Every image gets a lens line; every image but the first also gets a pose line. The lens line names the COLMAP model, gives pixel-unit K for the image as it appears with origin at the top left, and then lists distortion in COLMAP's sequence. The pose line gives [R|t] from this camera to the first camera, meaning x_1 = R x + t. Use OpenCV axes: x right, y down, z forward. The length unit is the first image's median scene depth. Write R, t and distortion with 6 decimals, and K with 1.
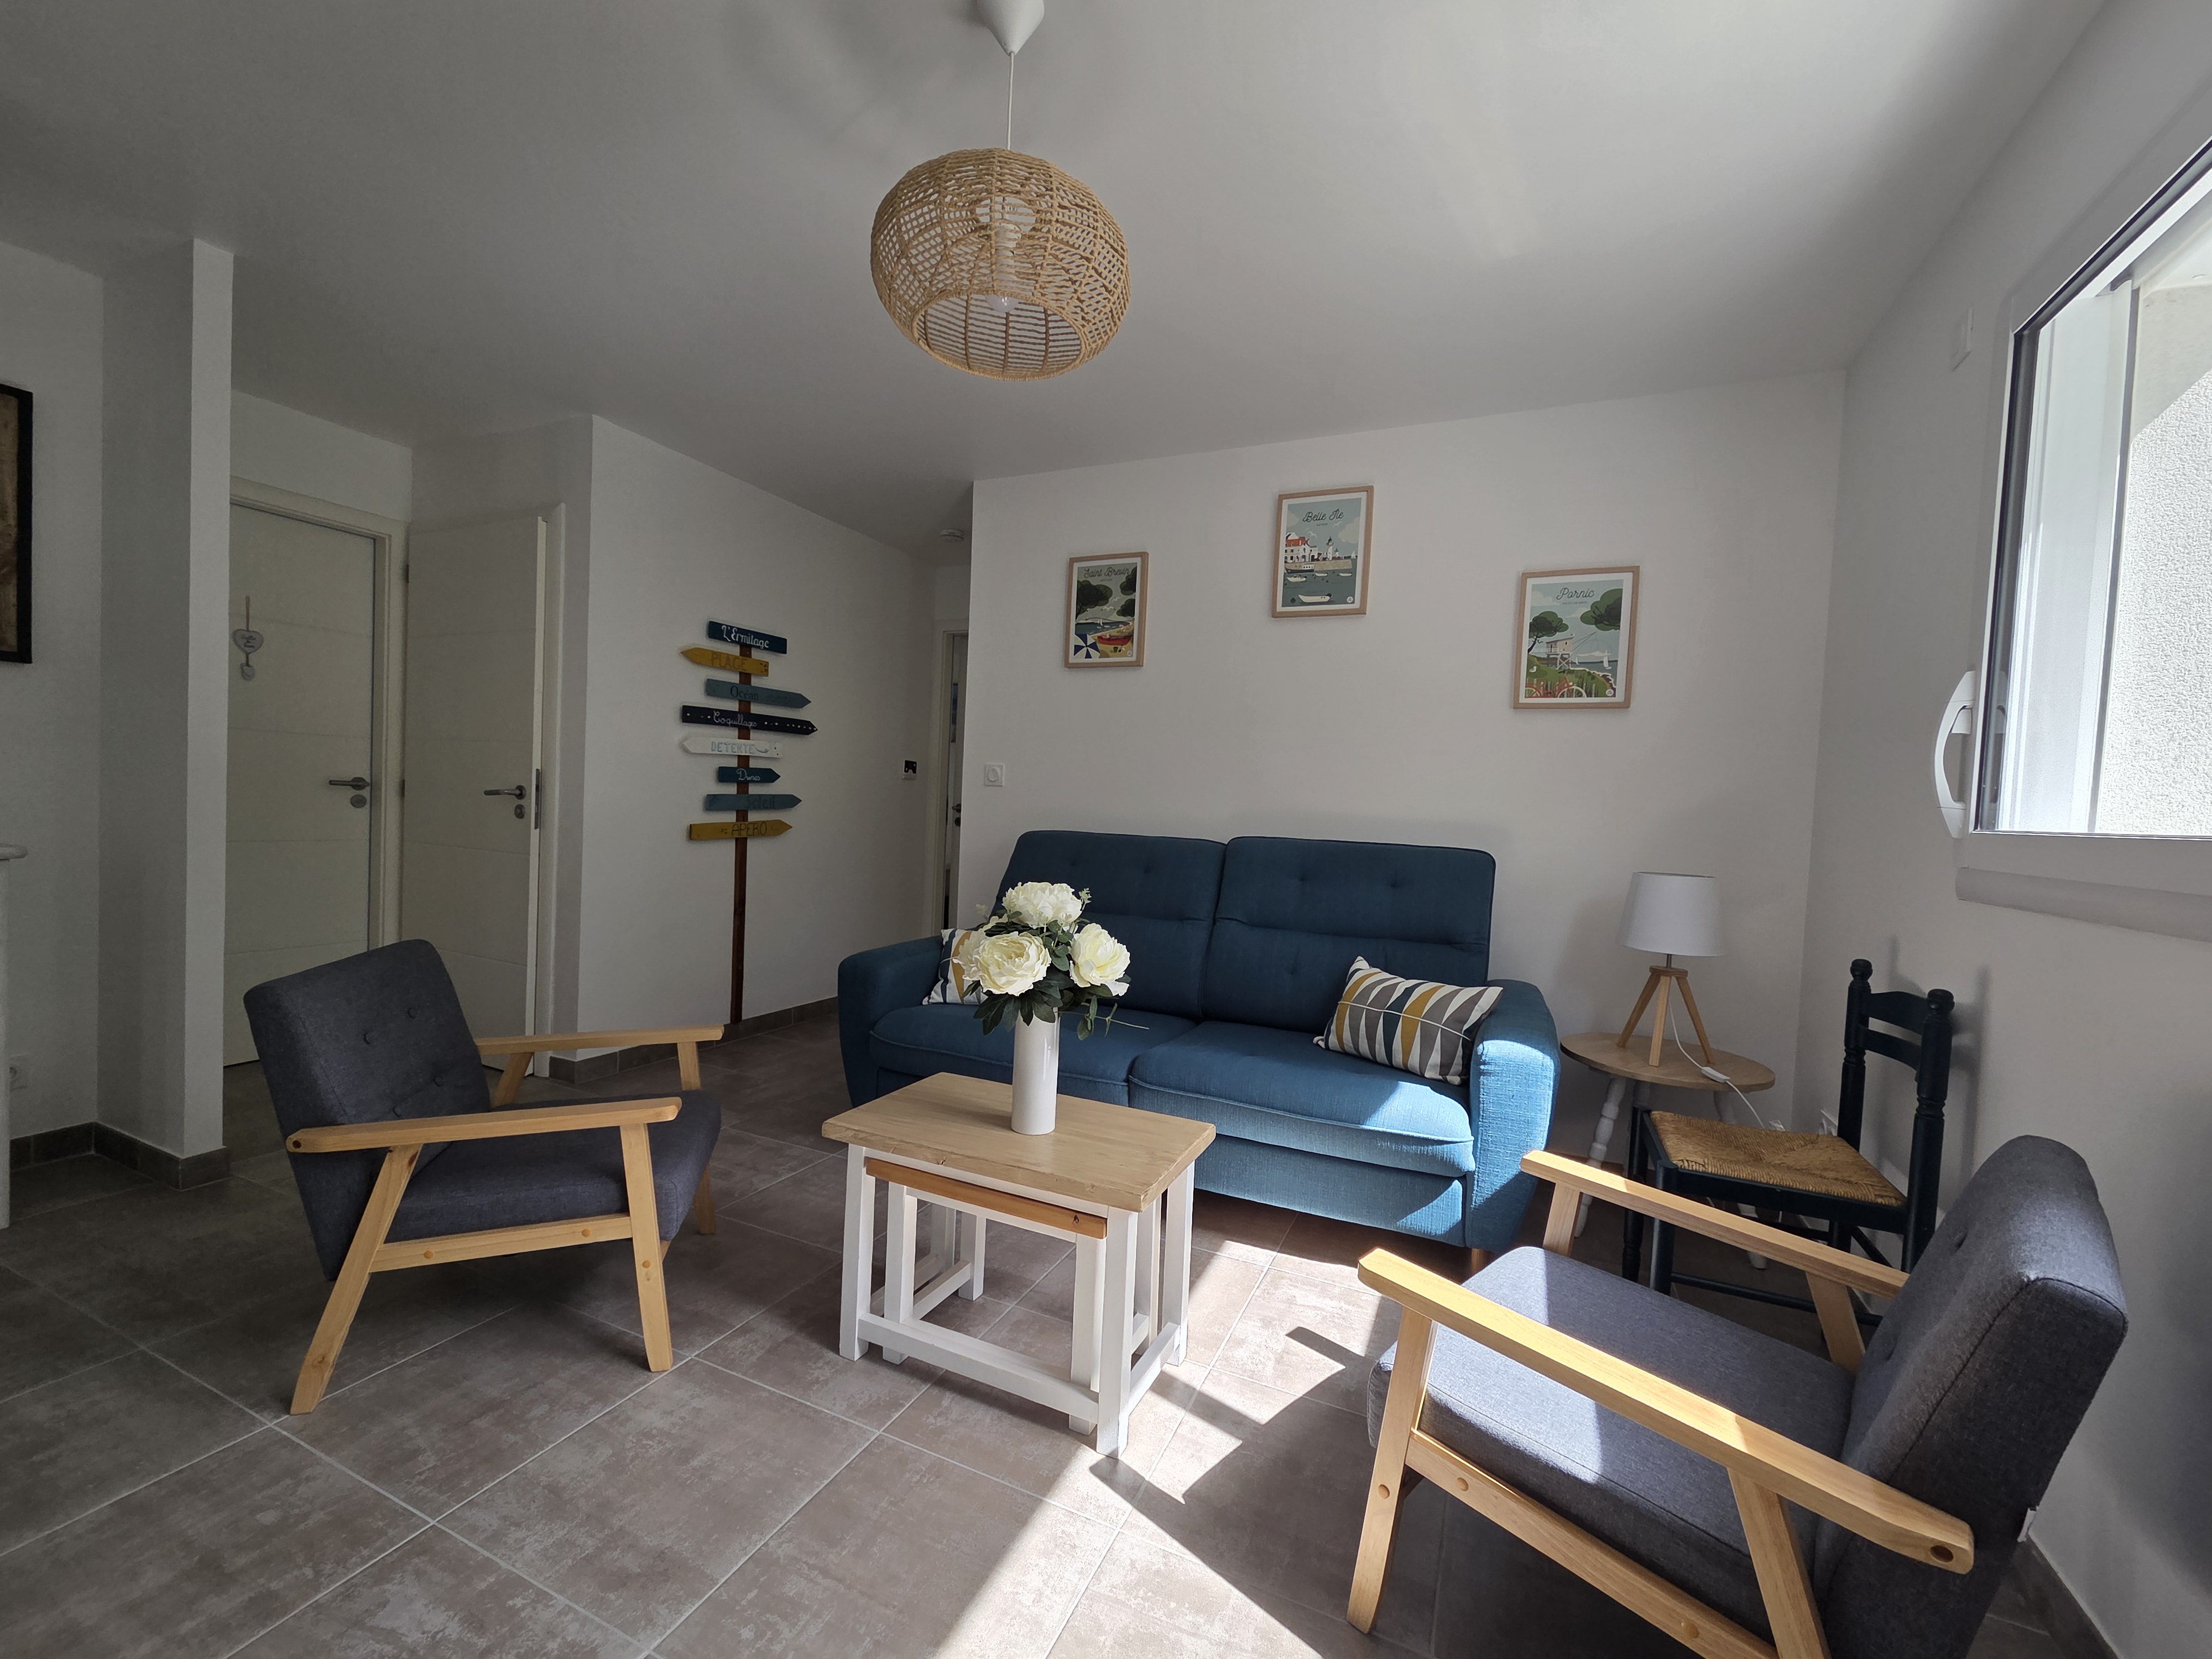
lens RADIAL K [[903.2, 0, 1110.7], [0, 903.2, 843.7], [0, 0, 1]] dist [0.005985, -0.001476]
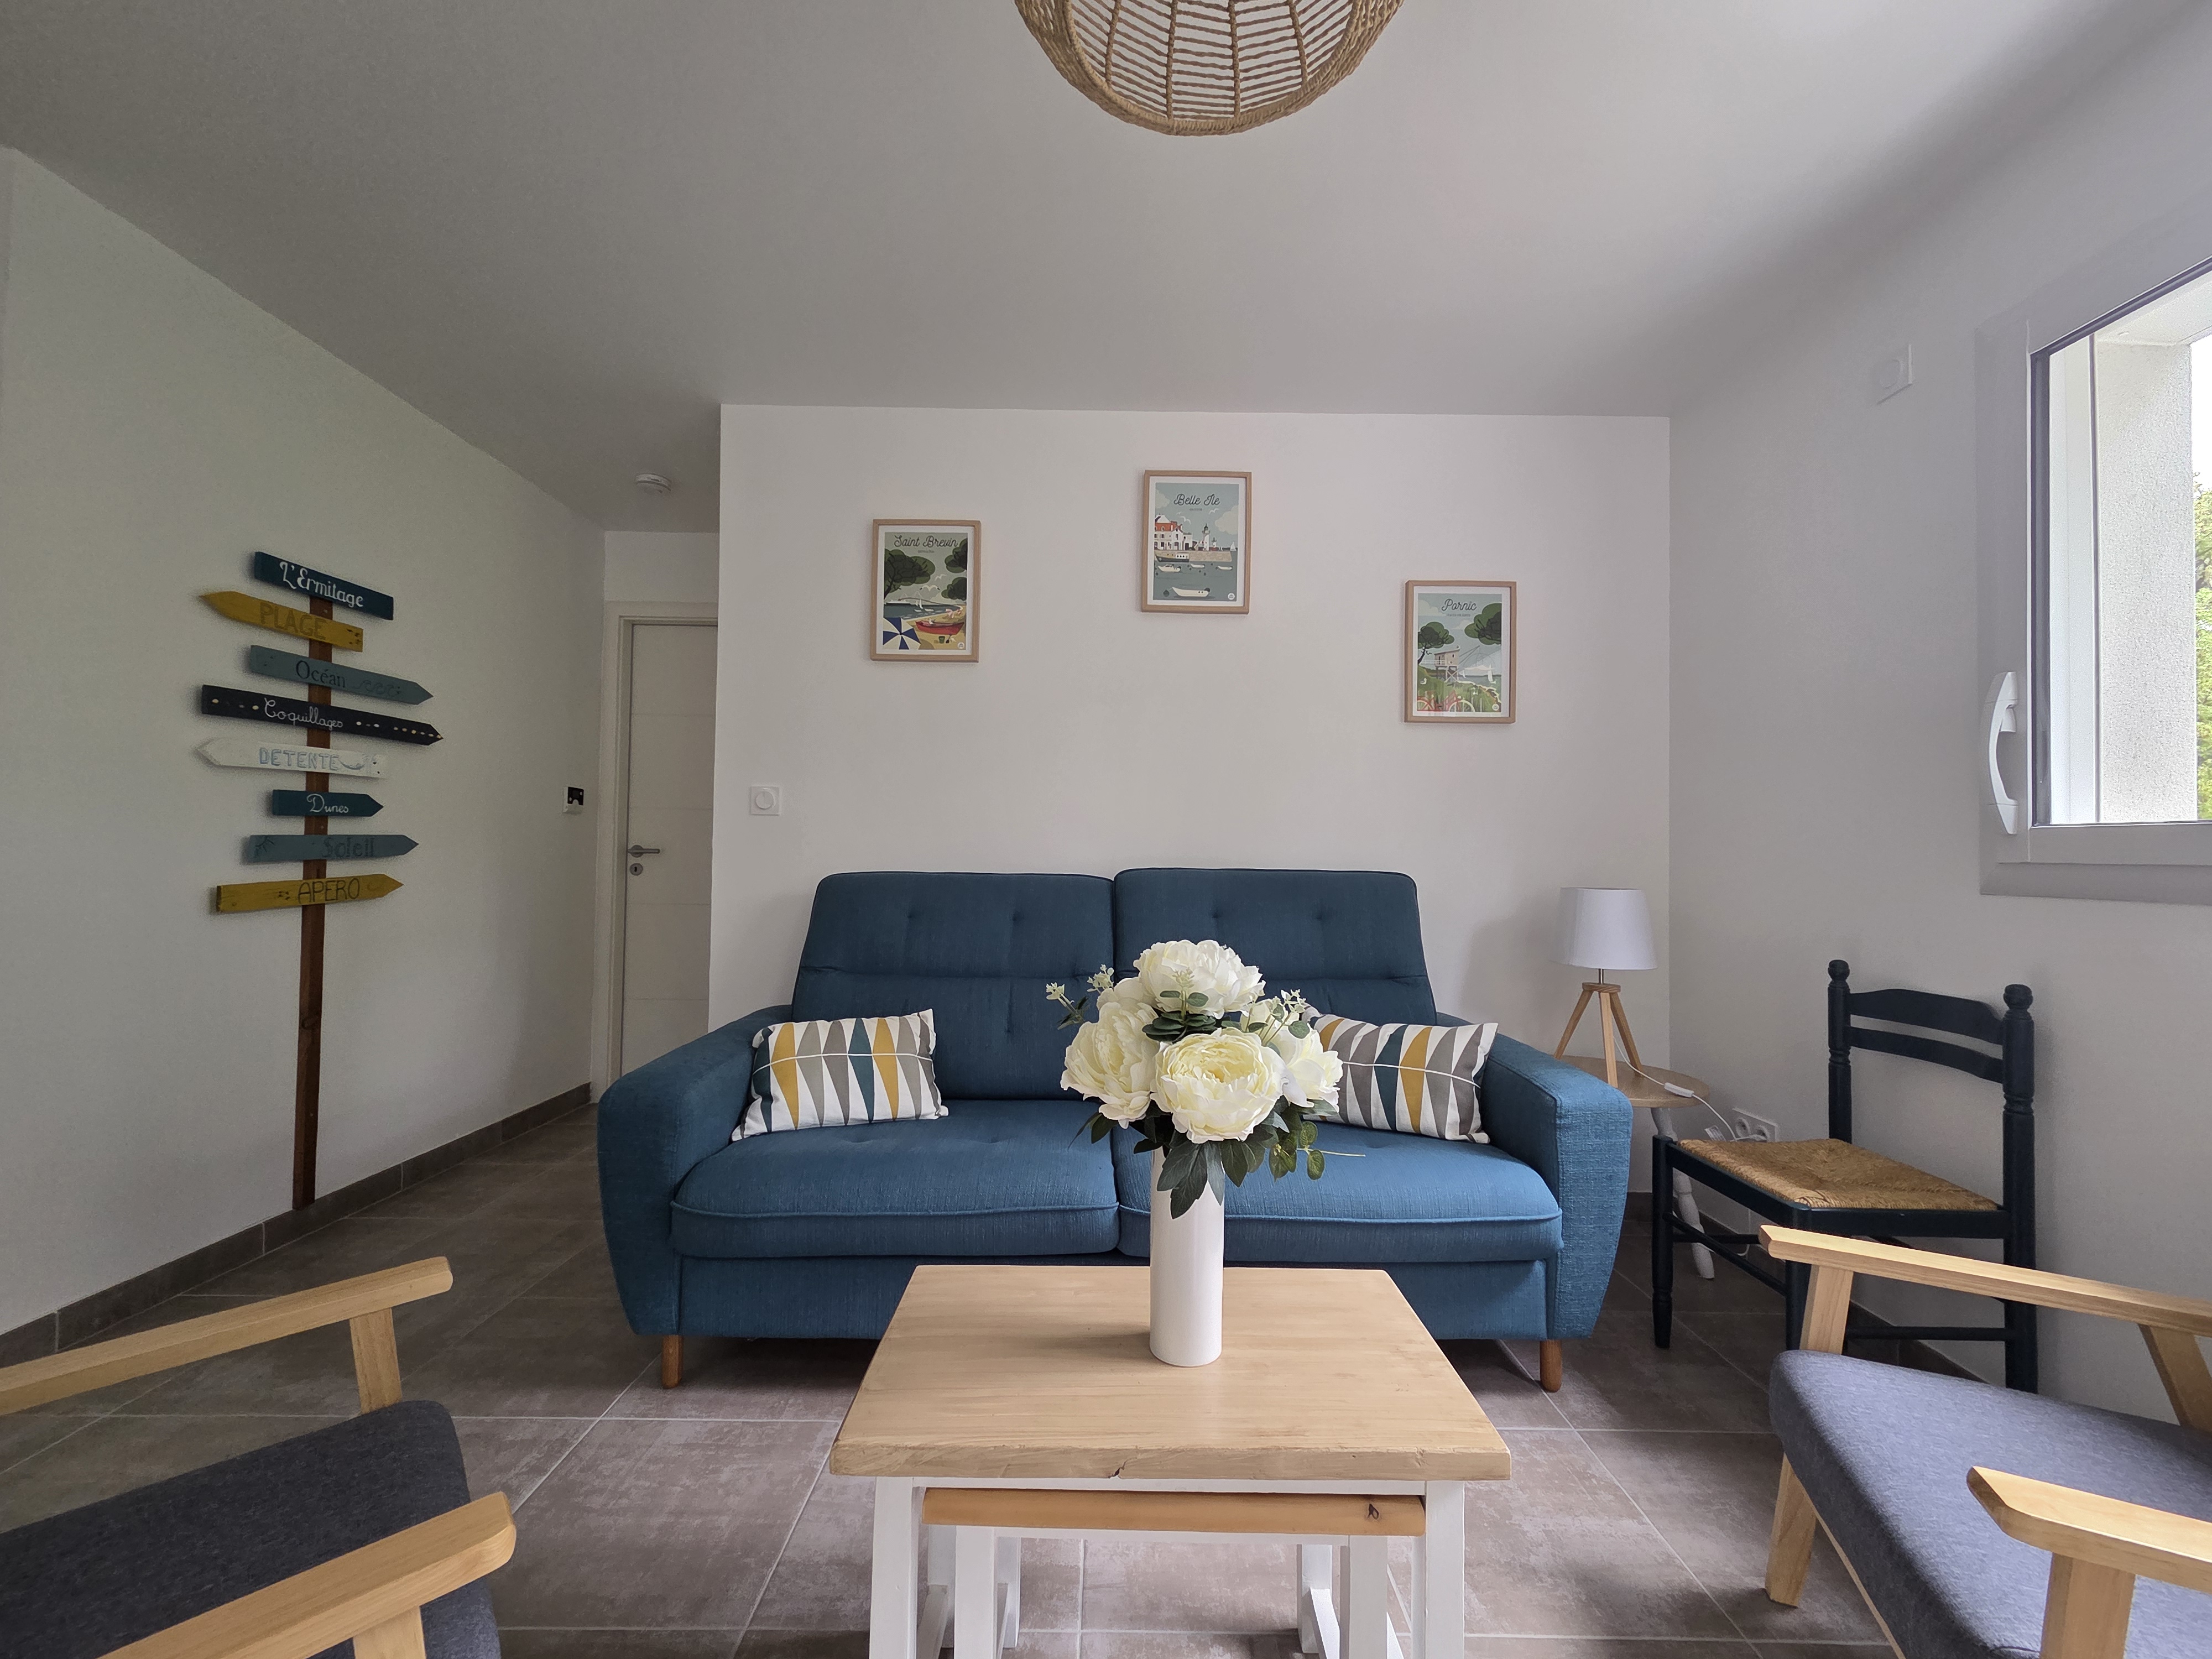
lens RADIAL K [[903.2, 0, 1116.9], [0, 903.2, 839.5], [0, 0, 1]] dist [0.005985, -0.001476]
pose [[0.908854, -0.023539, 0.416451, -0.221800], [0.044365, 0.998198, -0.040401, -0.001845], [-0.414749, 0.055194, 0.908260, 0.269545]]
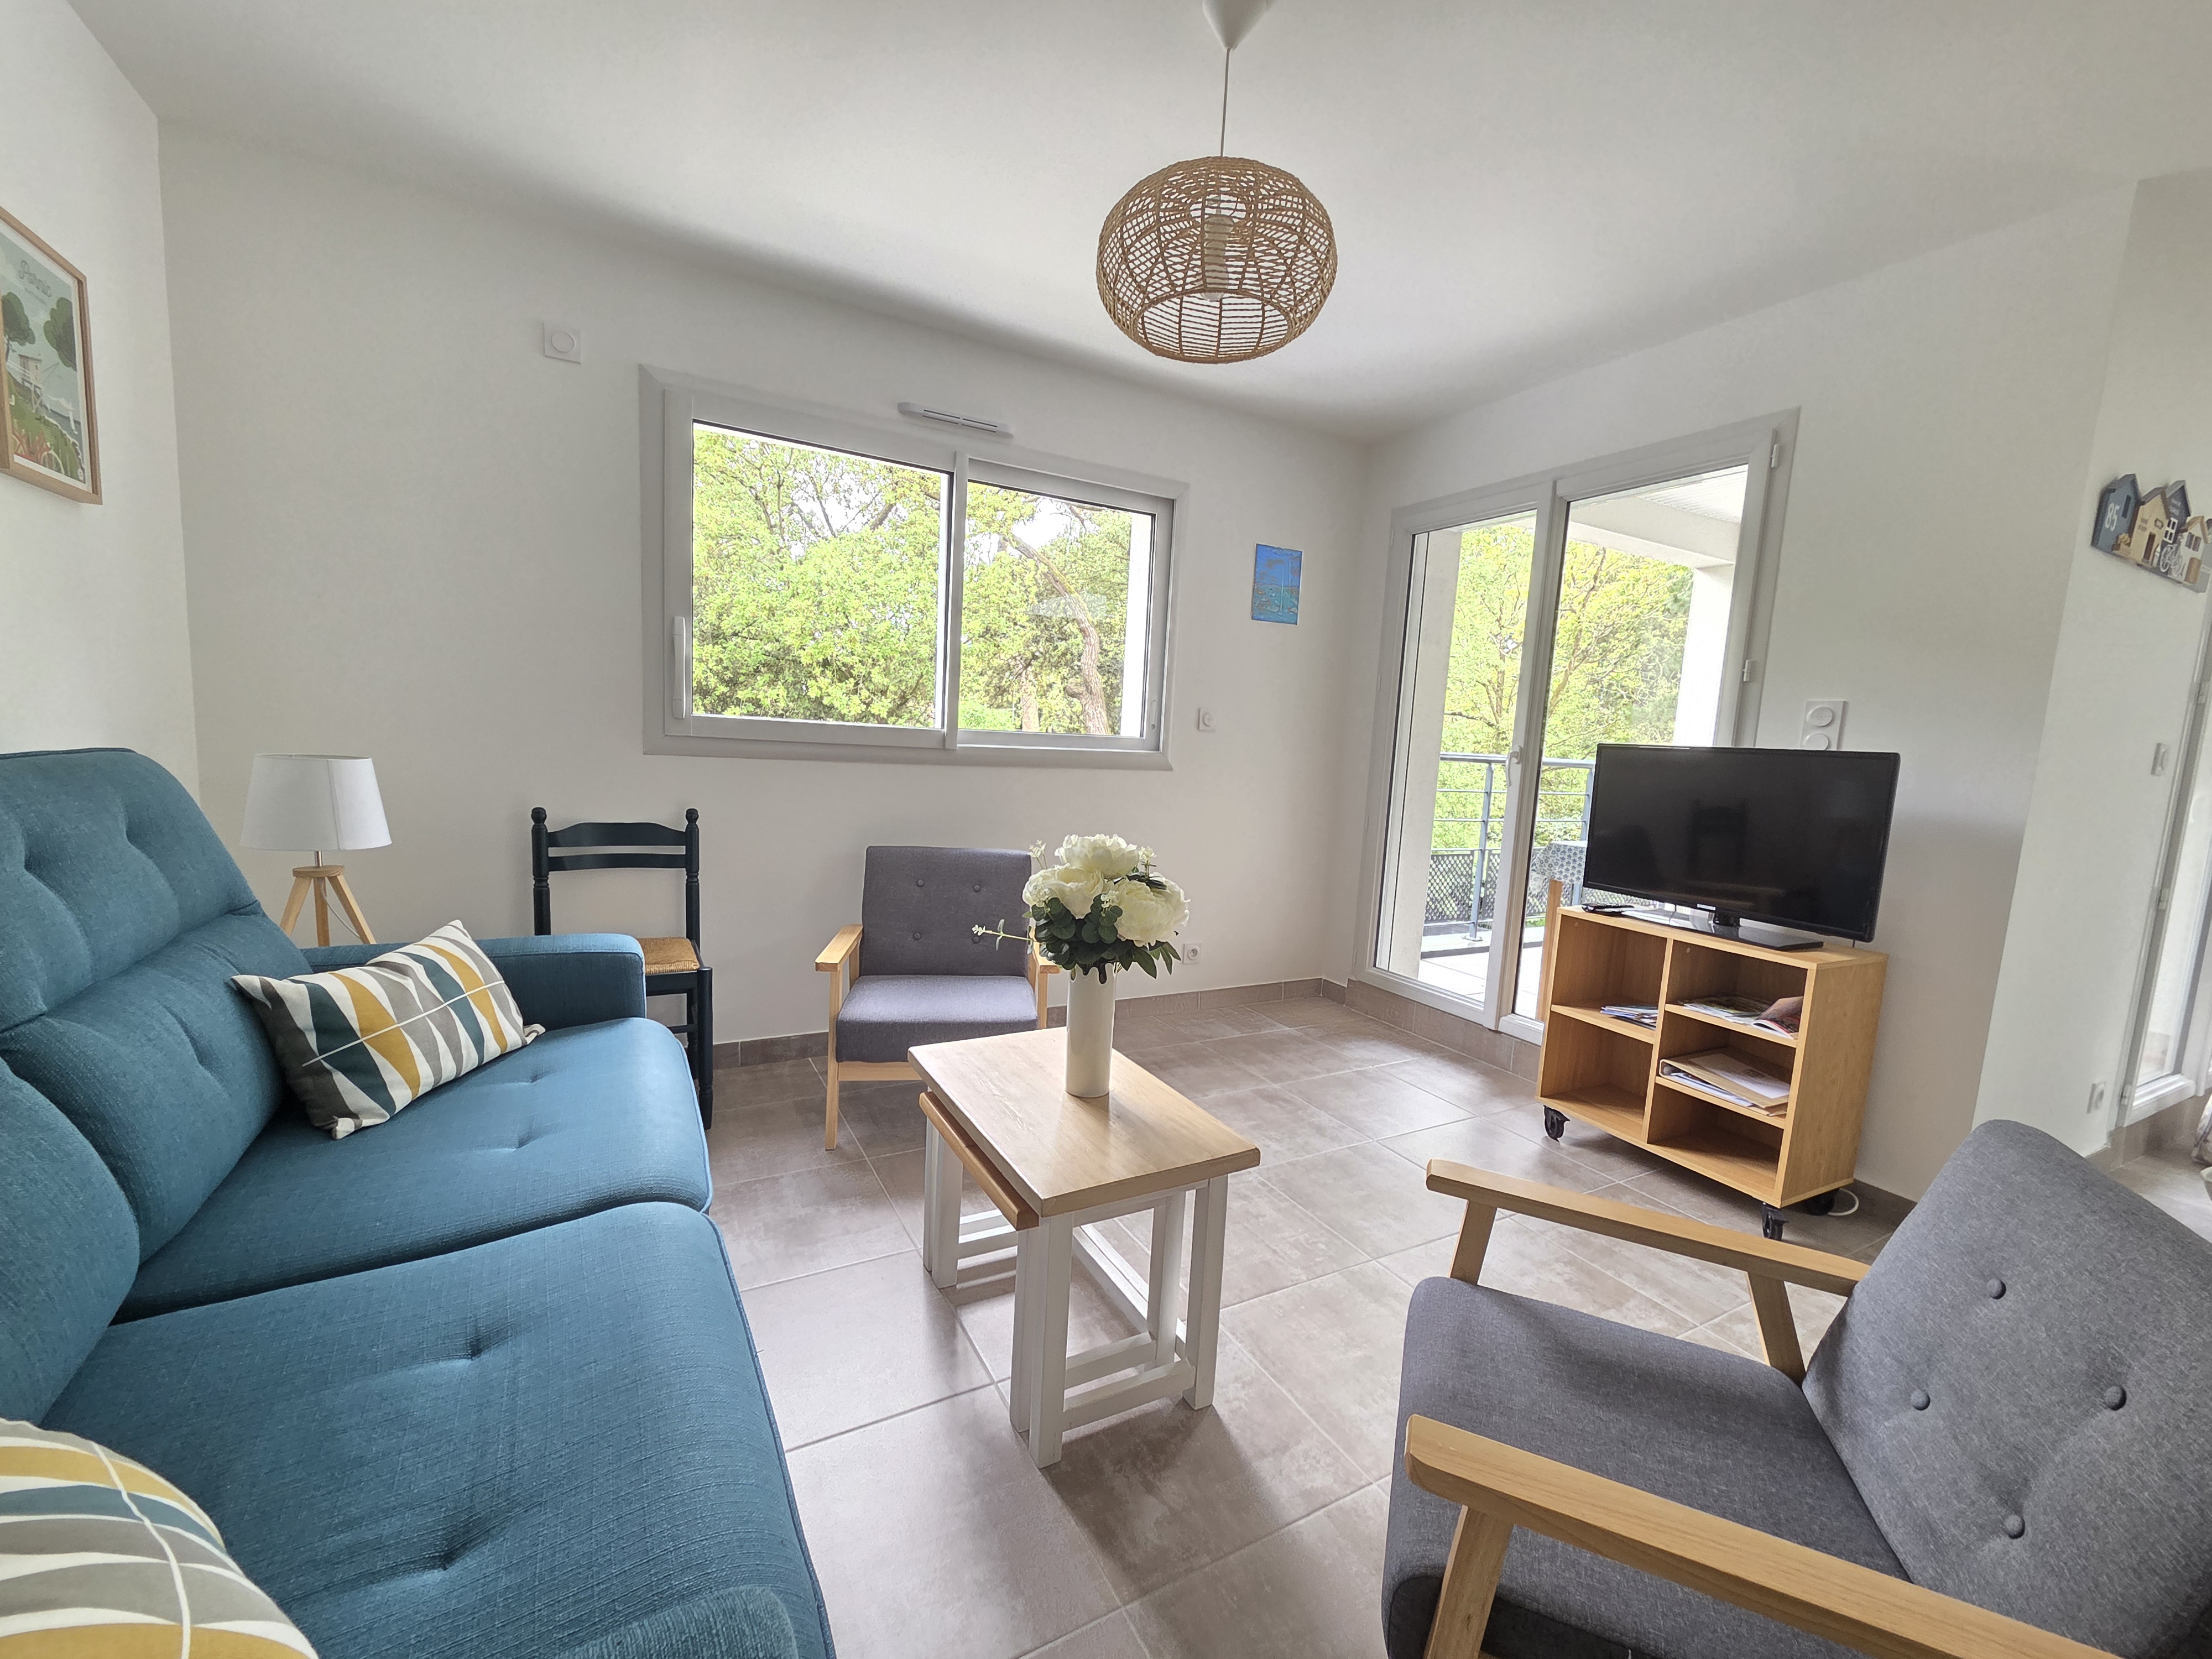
lens RADIAL K [[903.2, 0, 1102.7], [0, 903.2, 840.5], [0, 0, 1]] dist [0.005985, -0.001476]
pose [[-0.794109, -0.160362, 0.586237, -0.388709], [-0.068086, 0.981964, 0.176382, -0.073528], [-0.603949, 0.100152, -0.790705, 1.032441]]
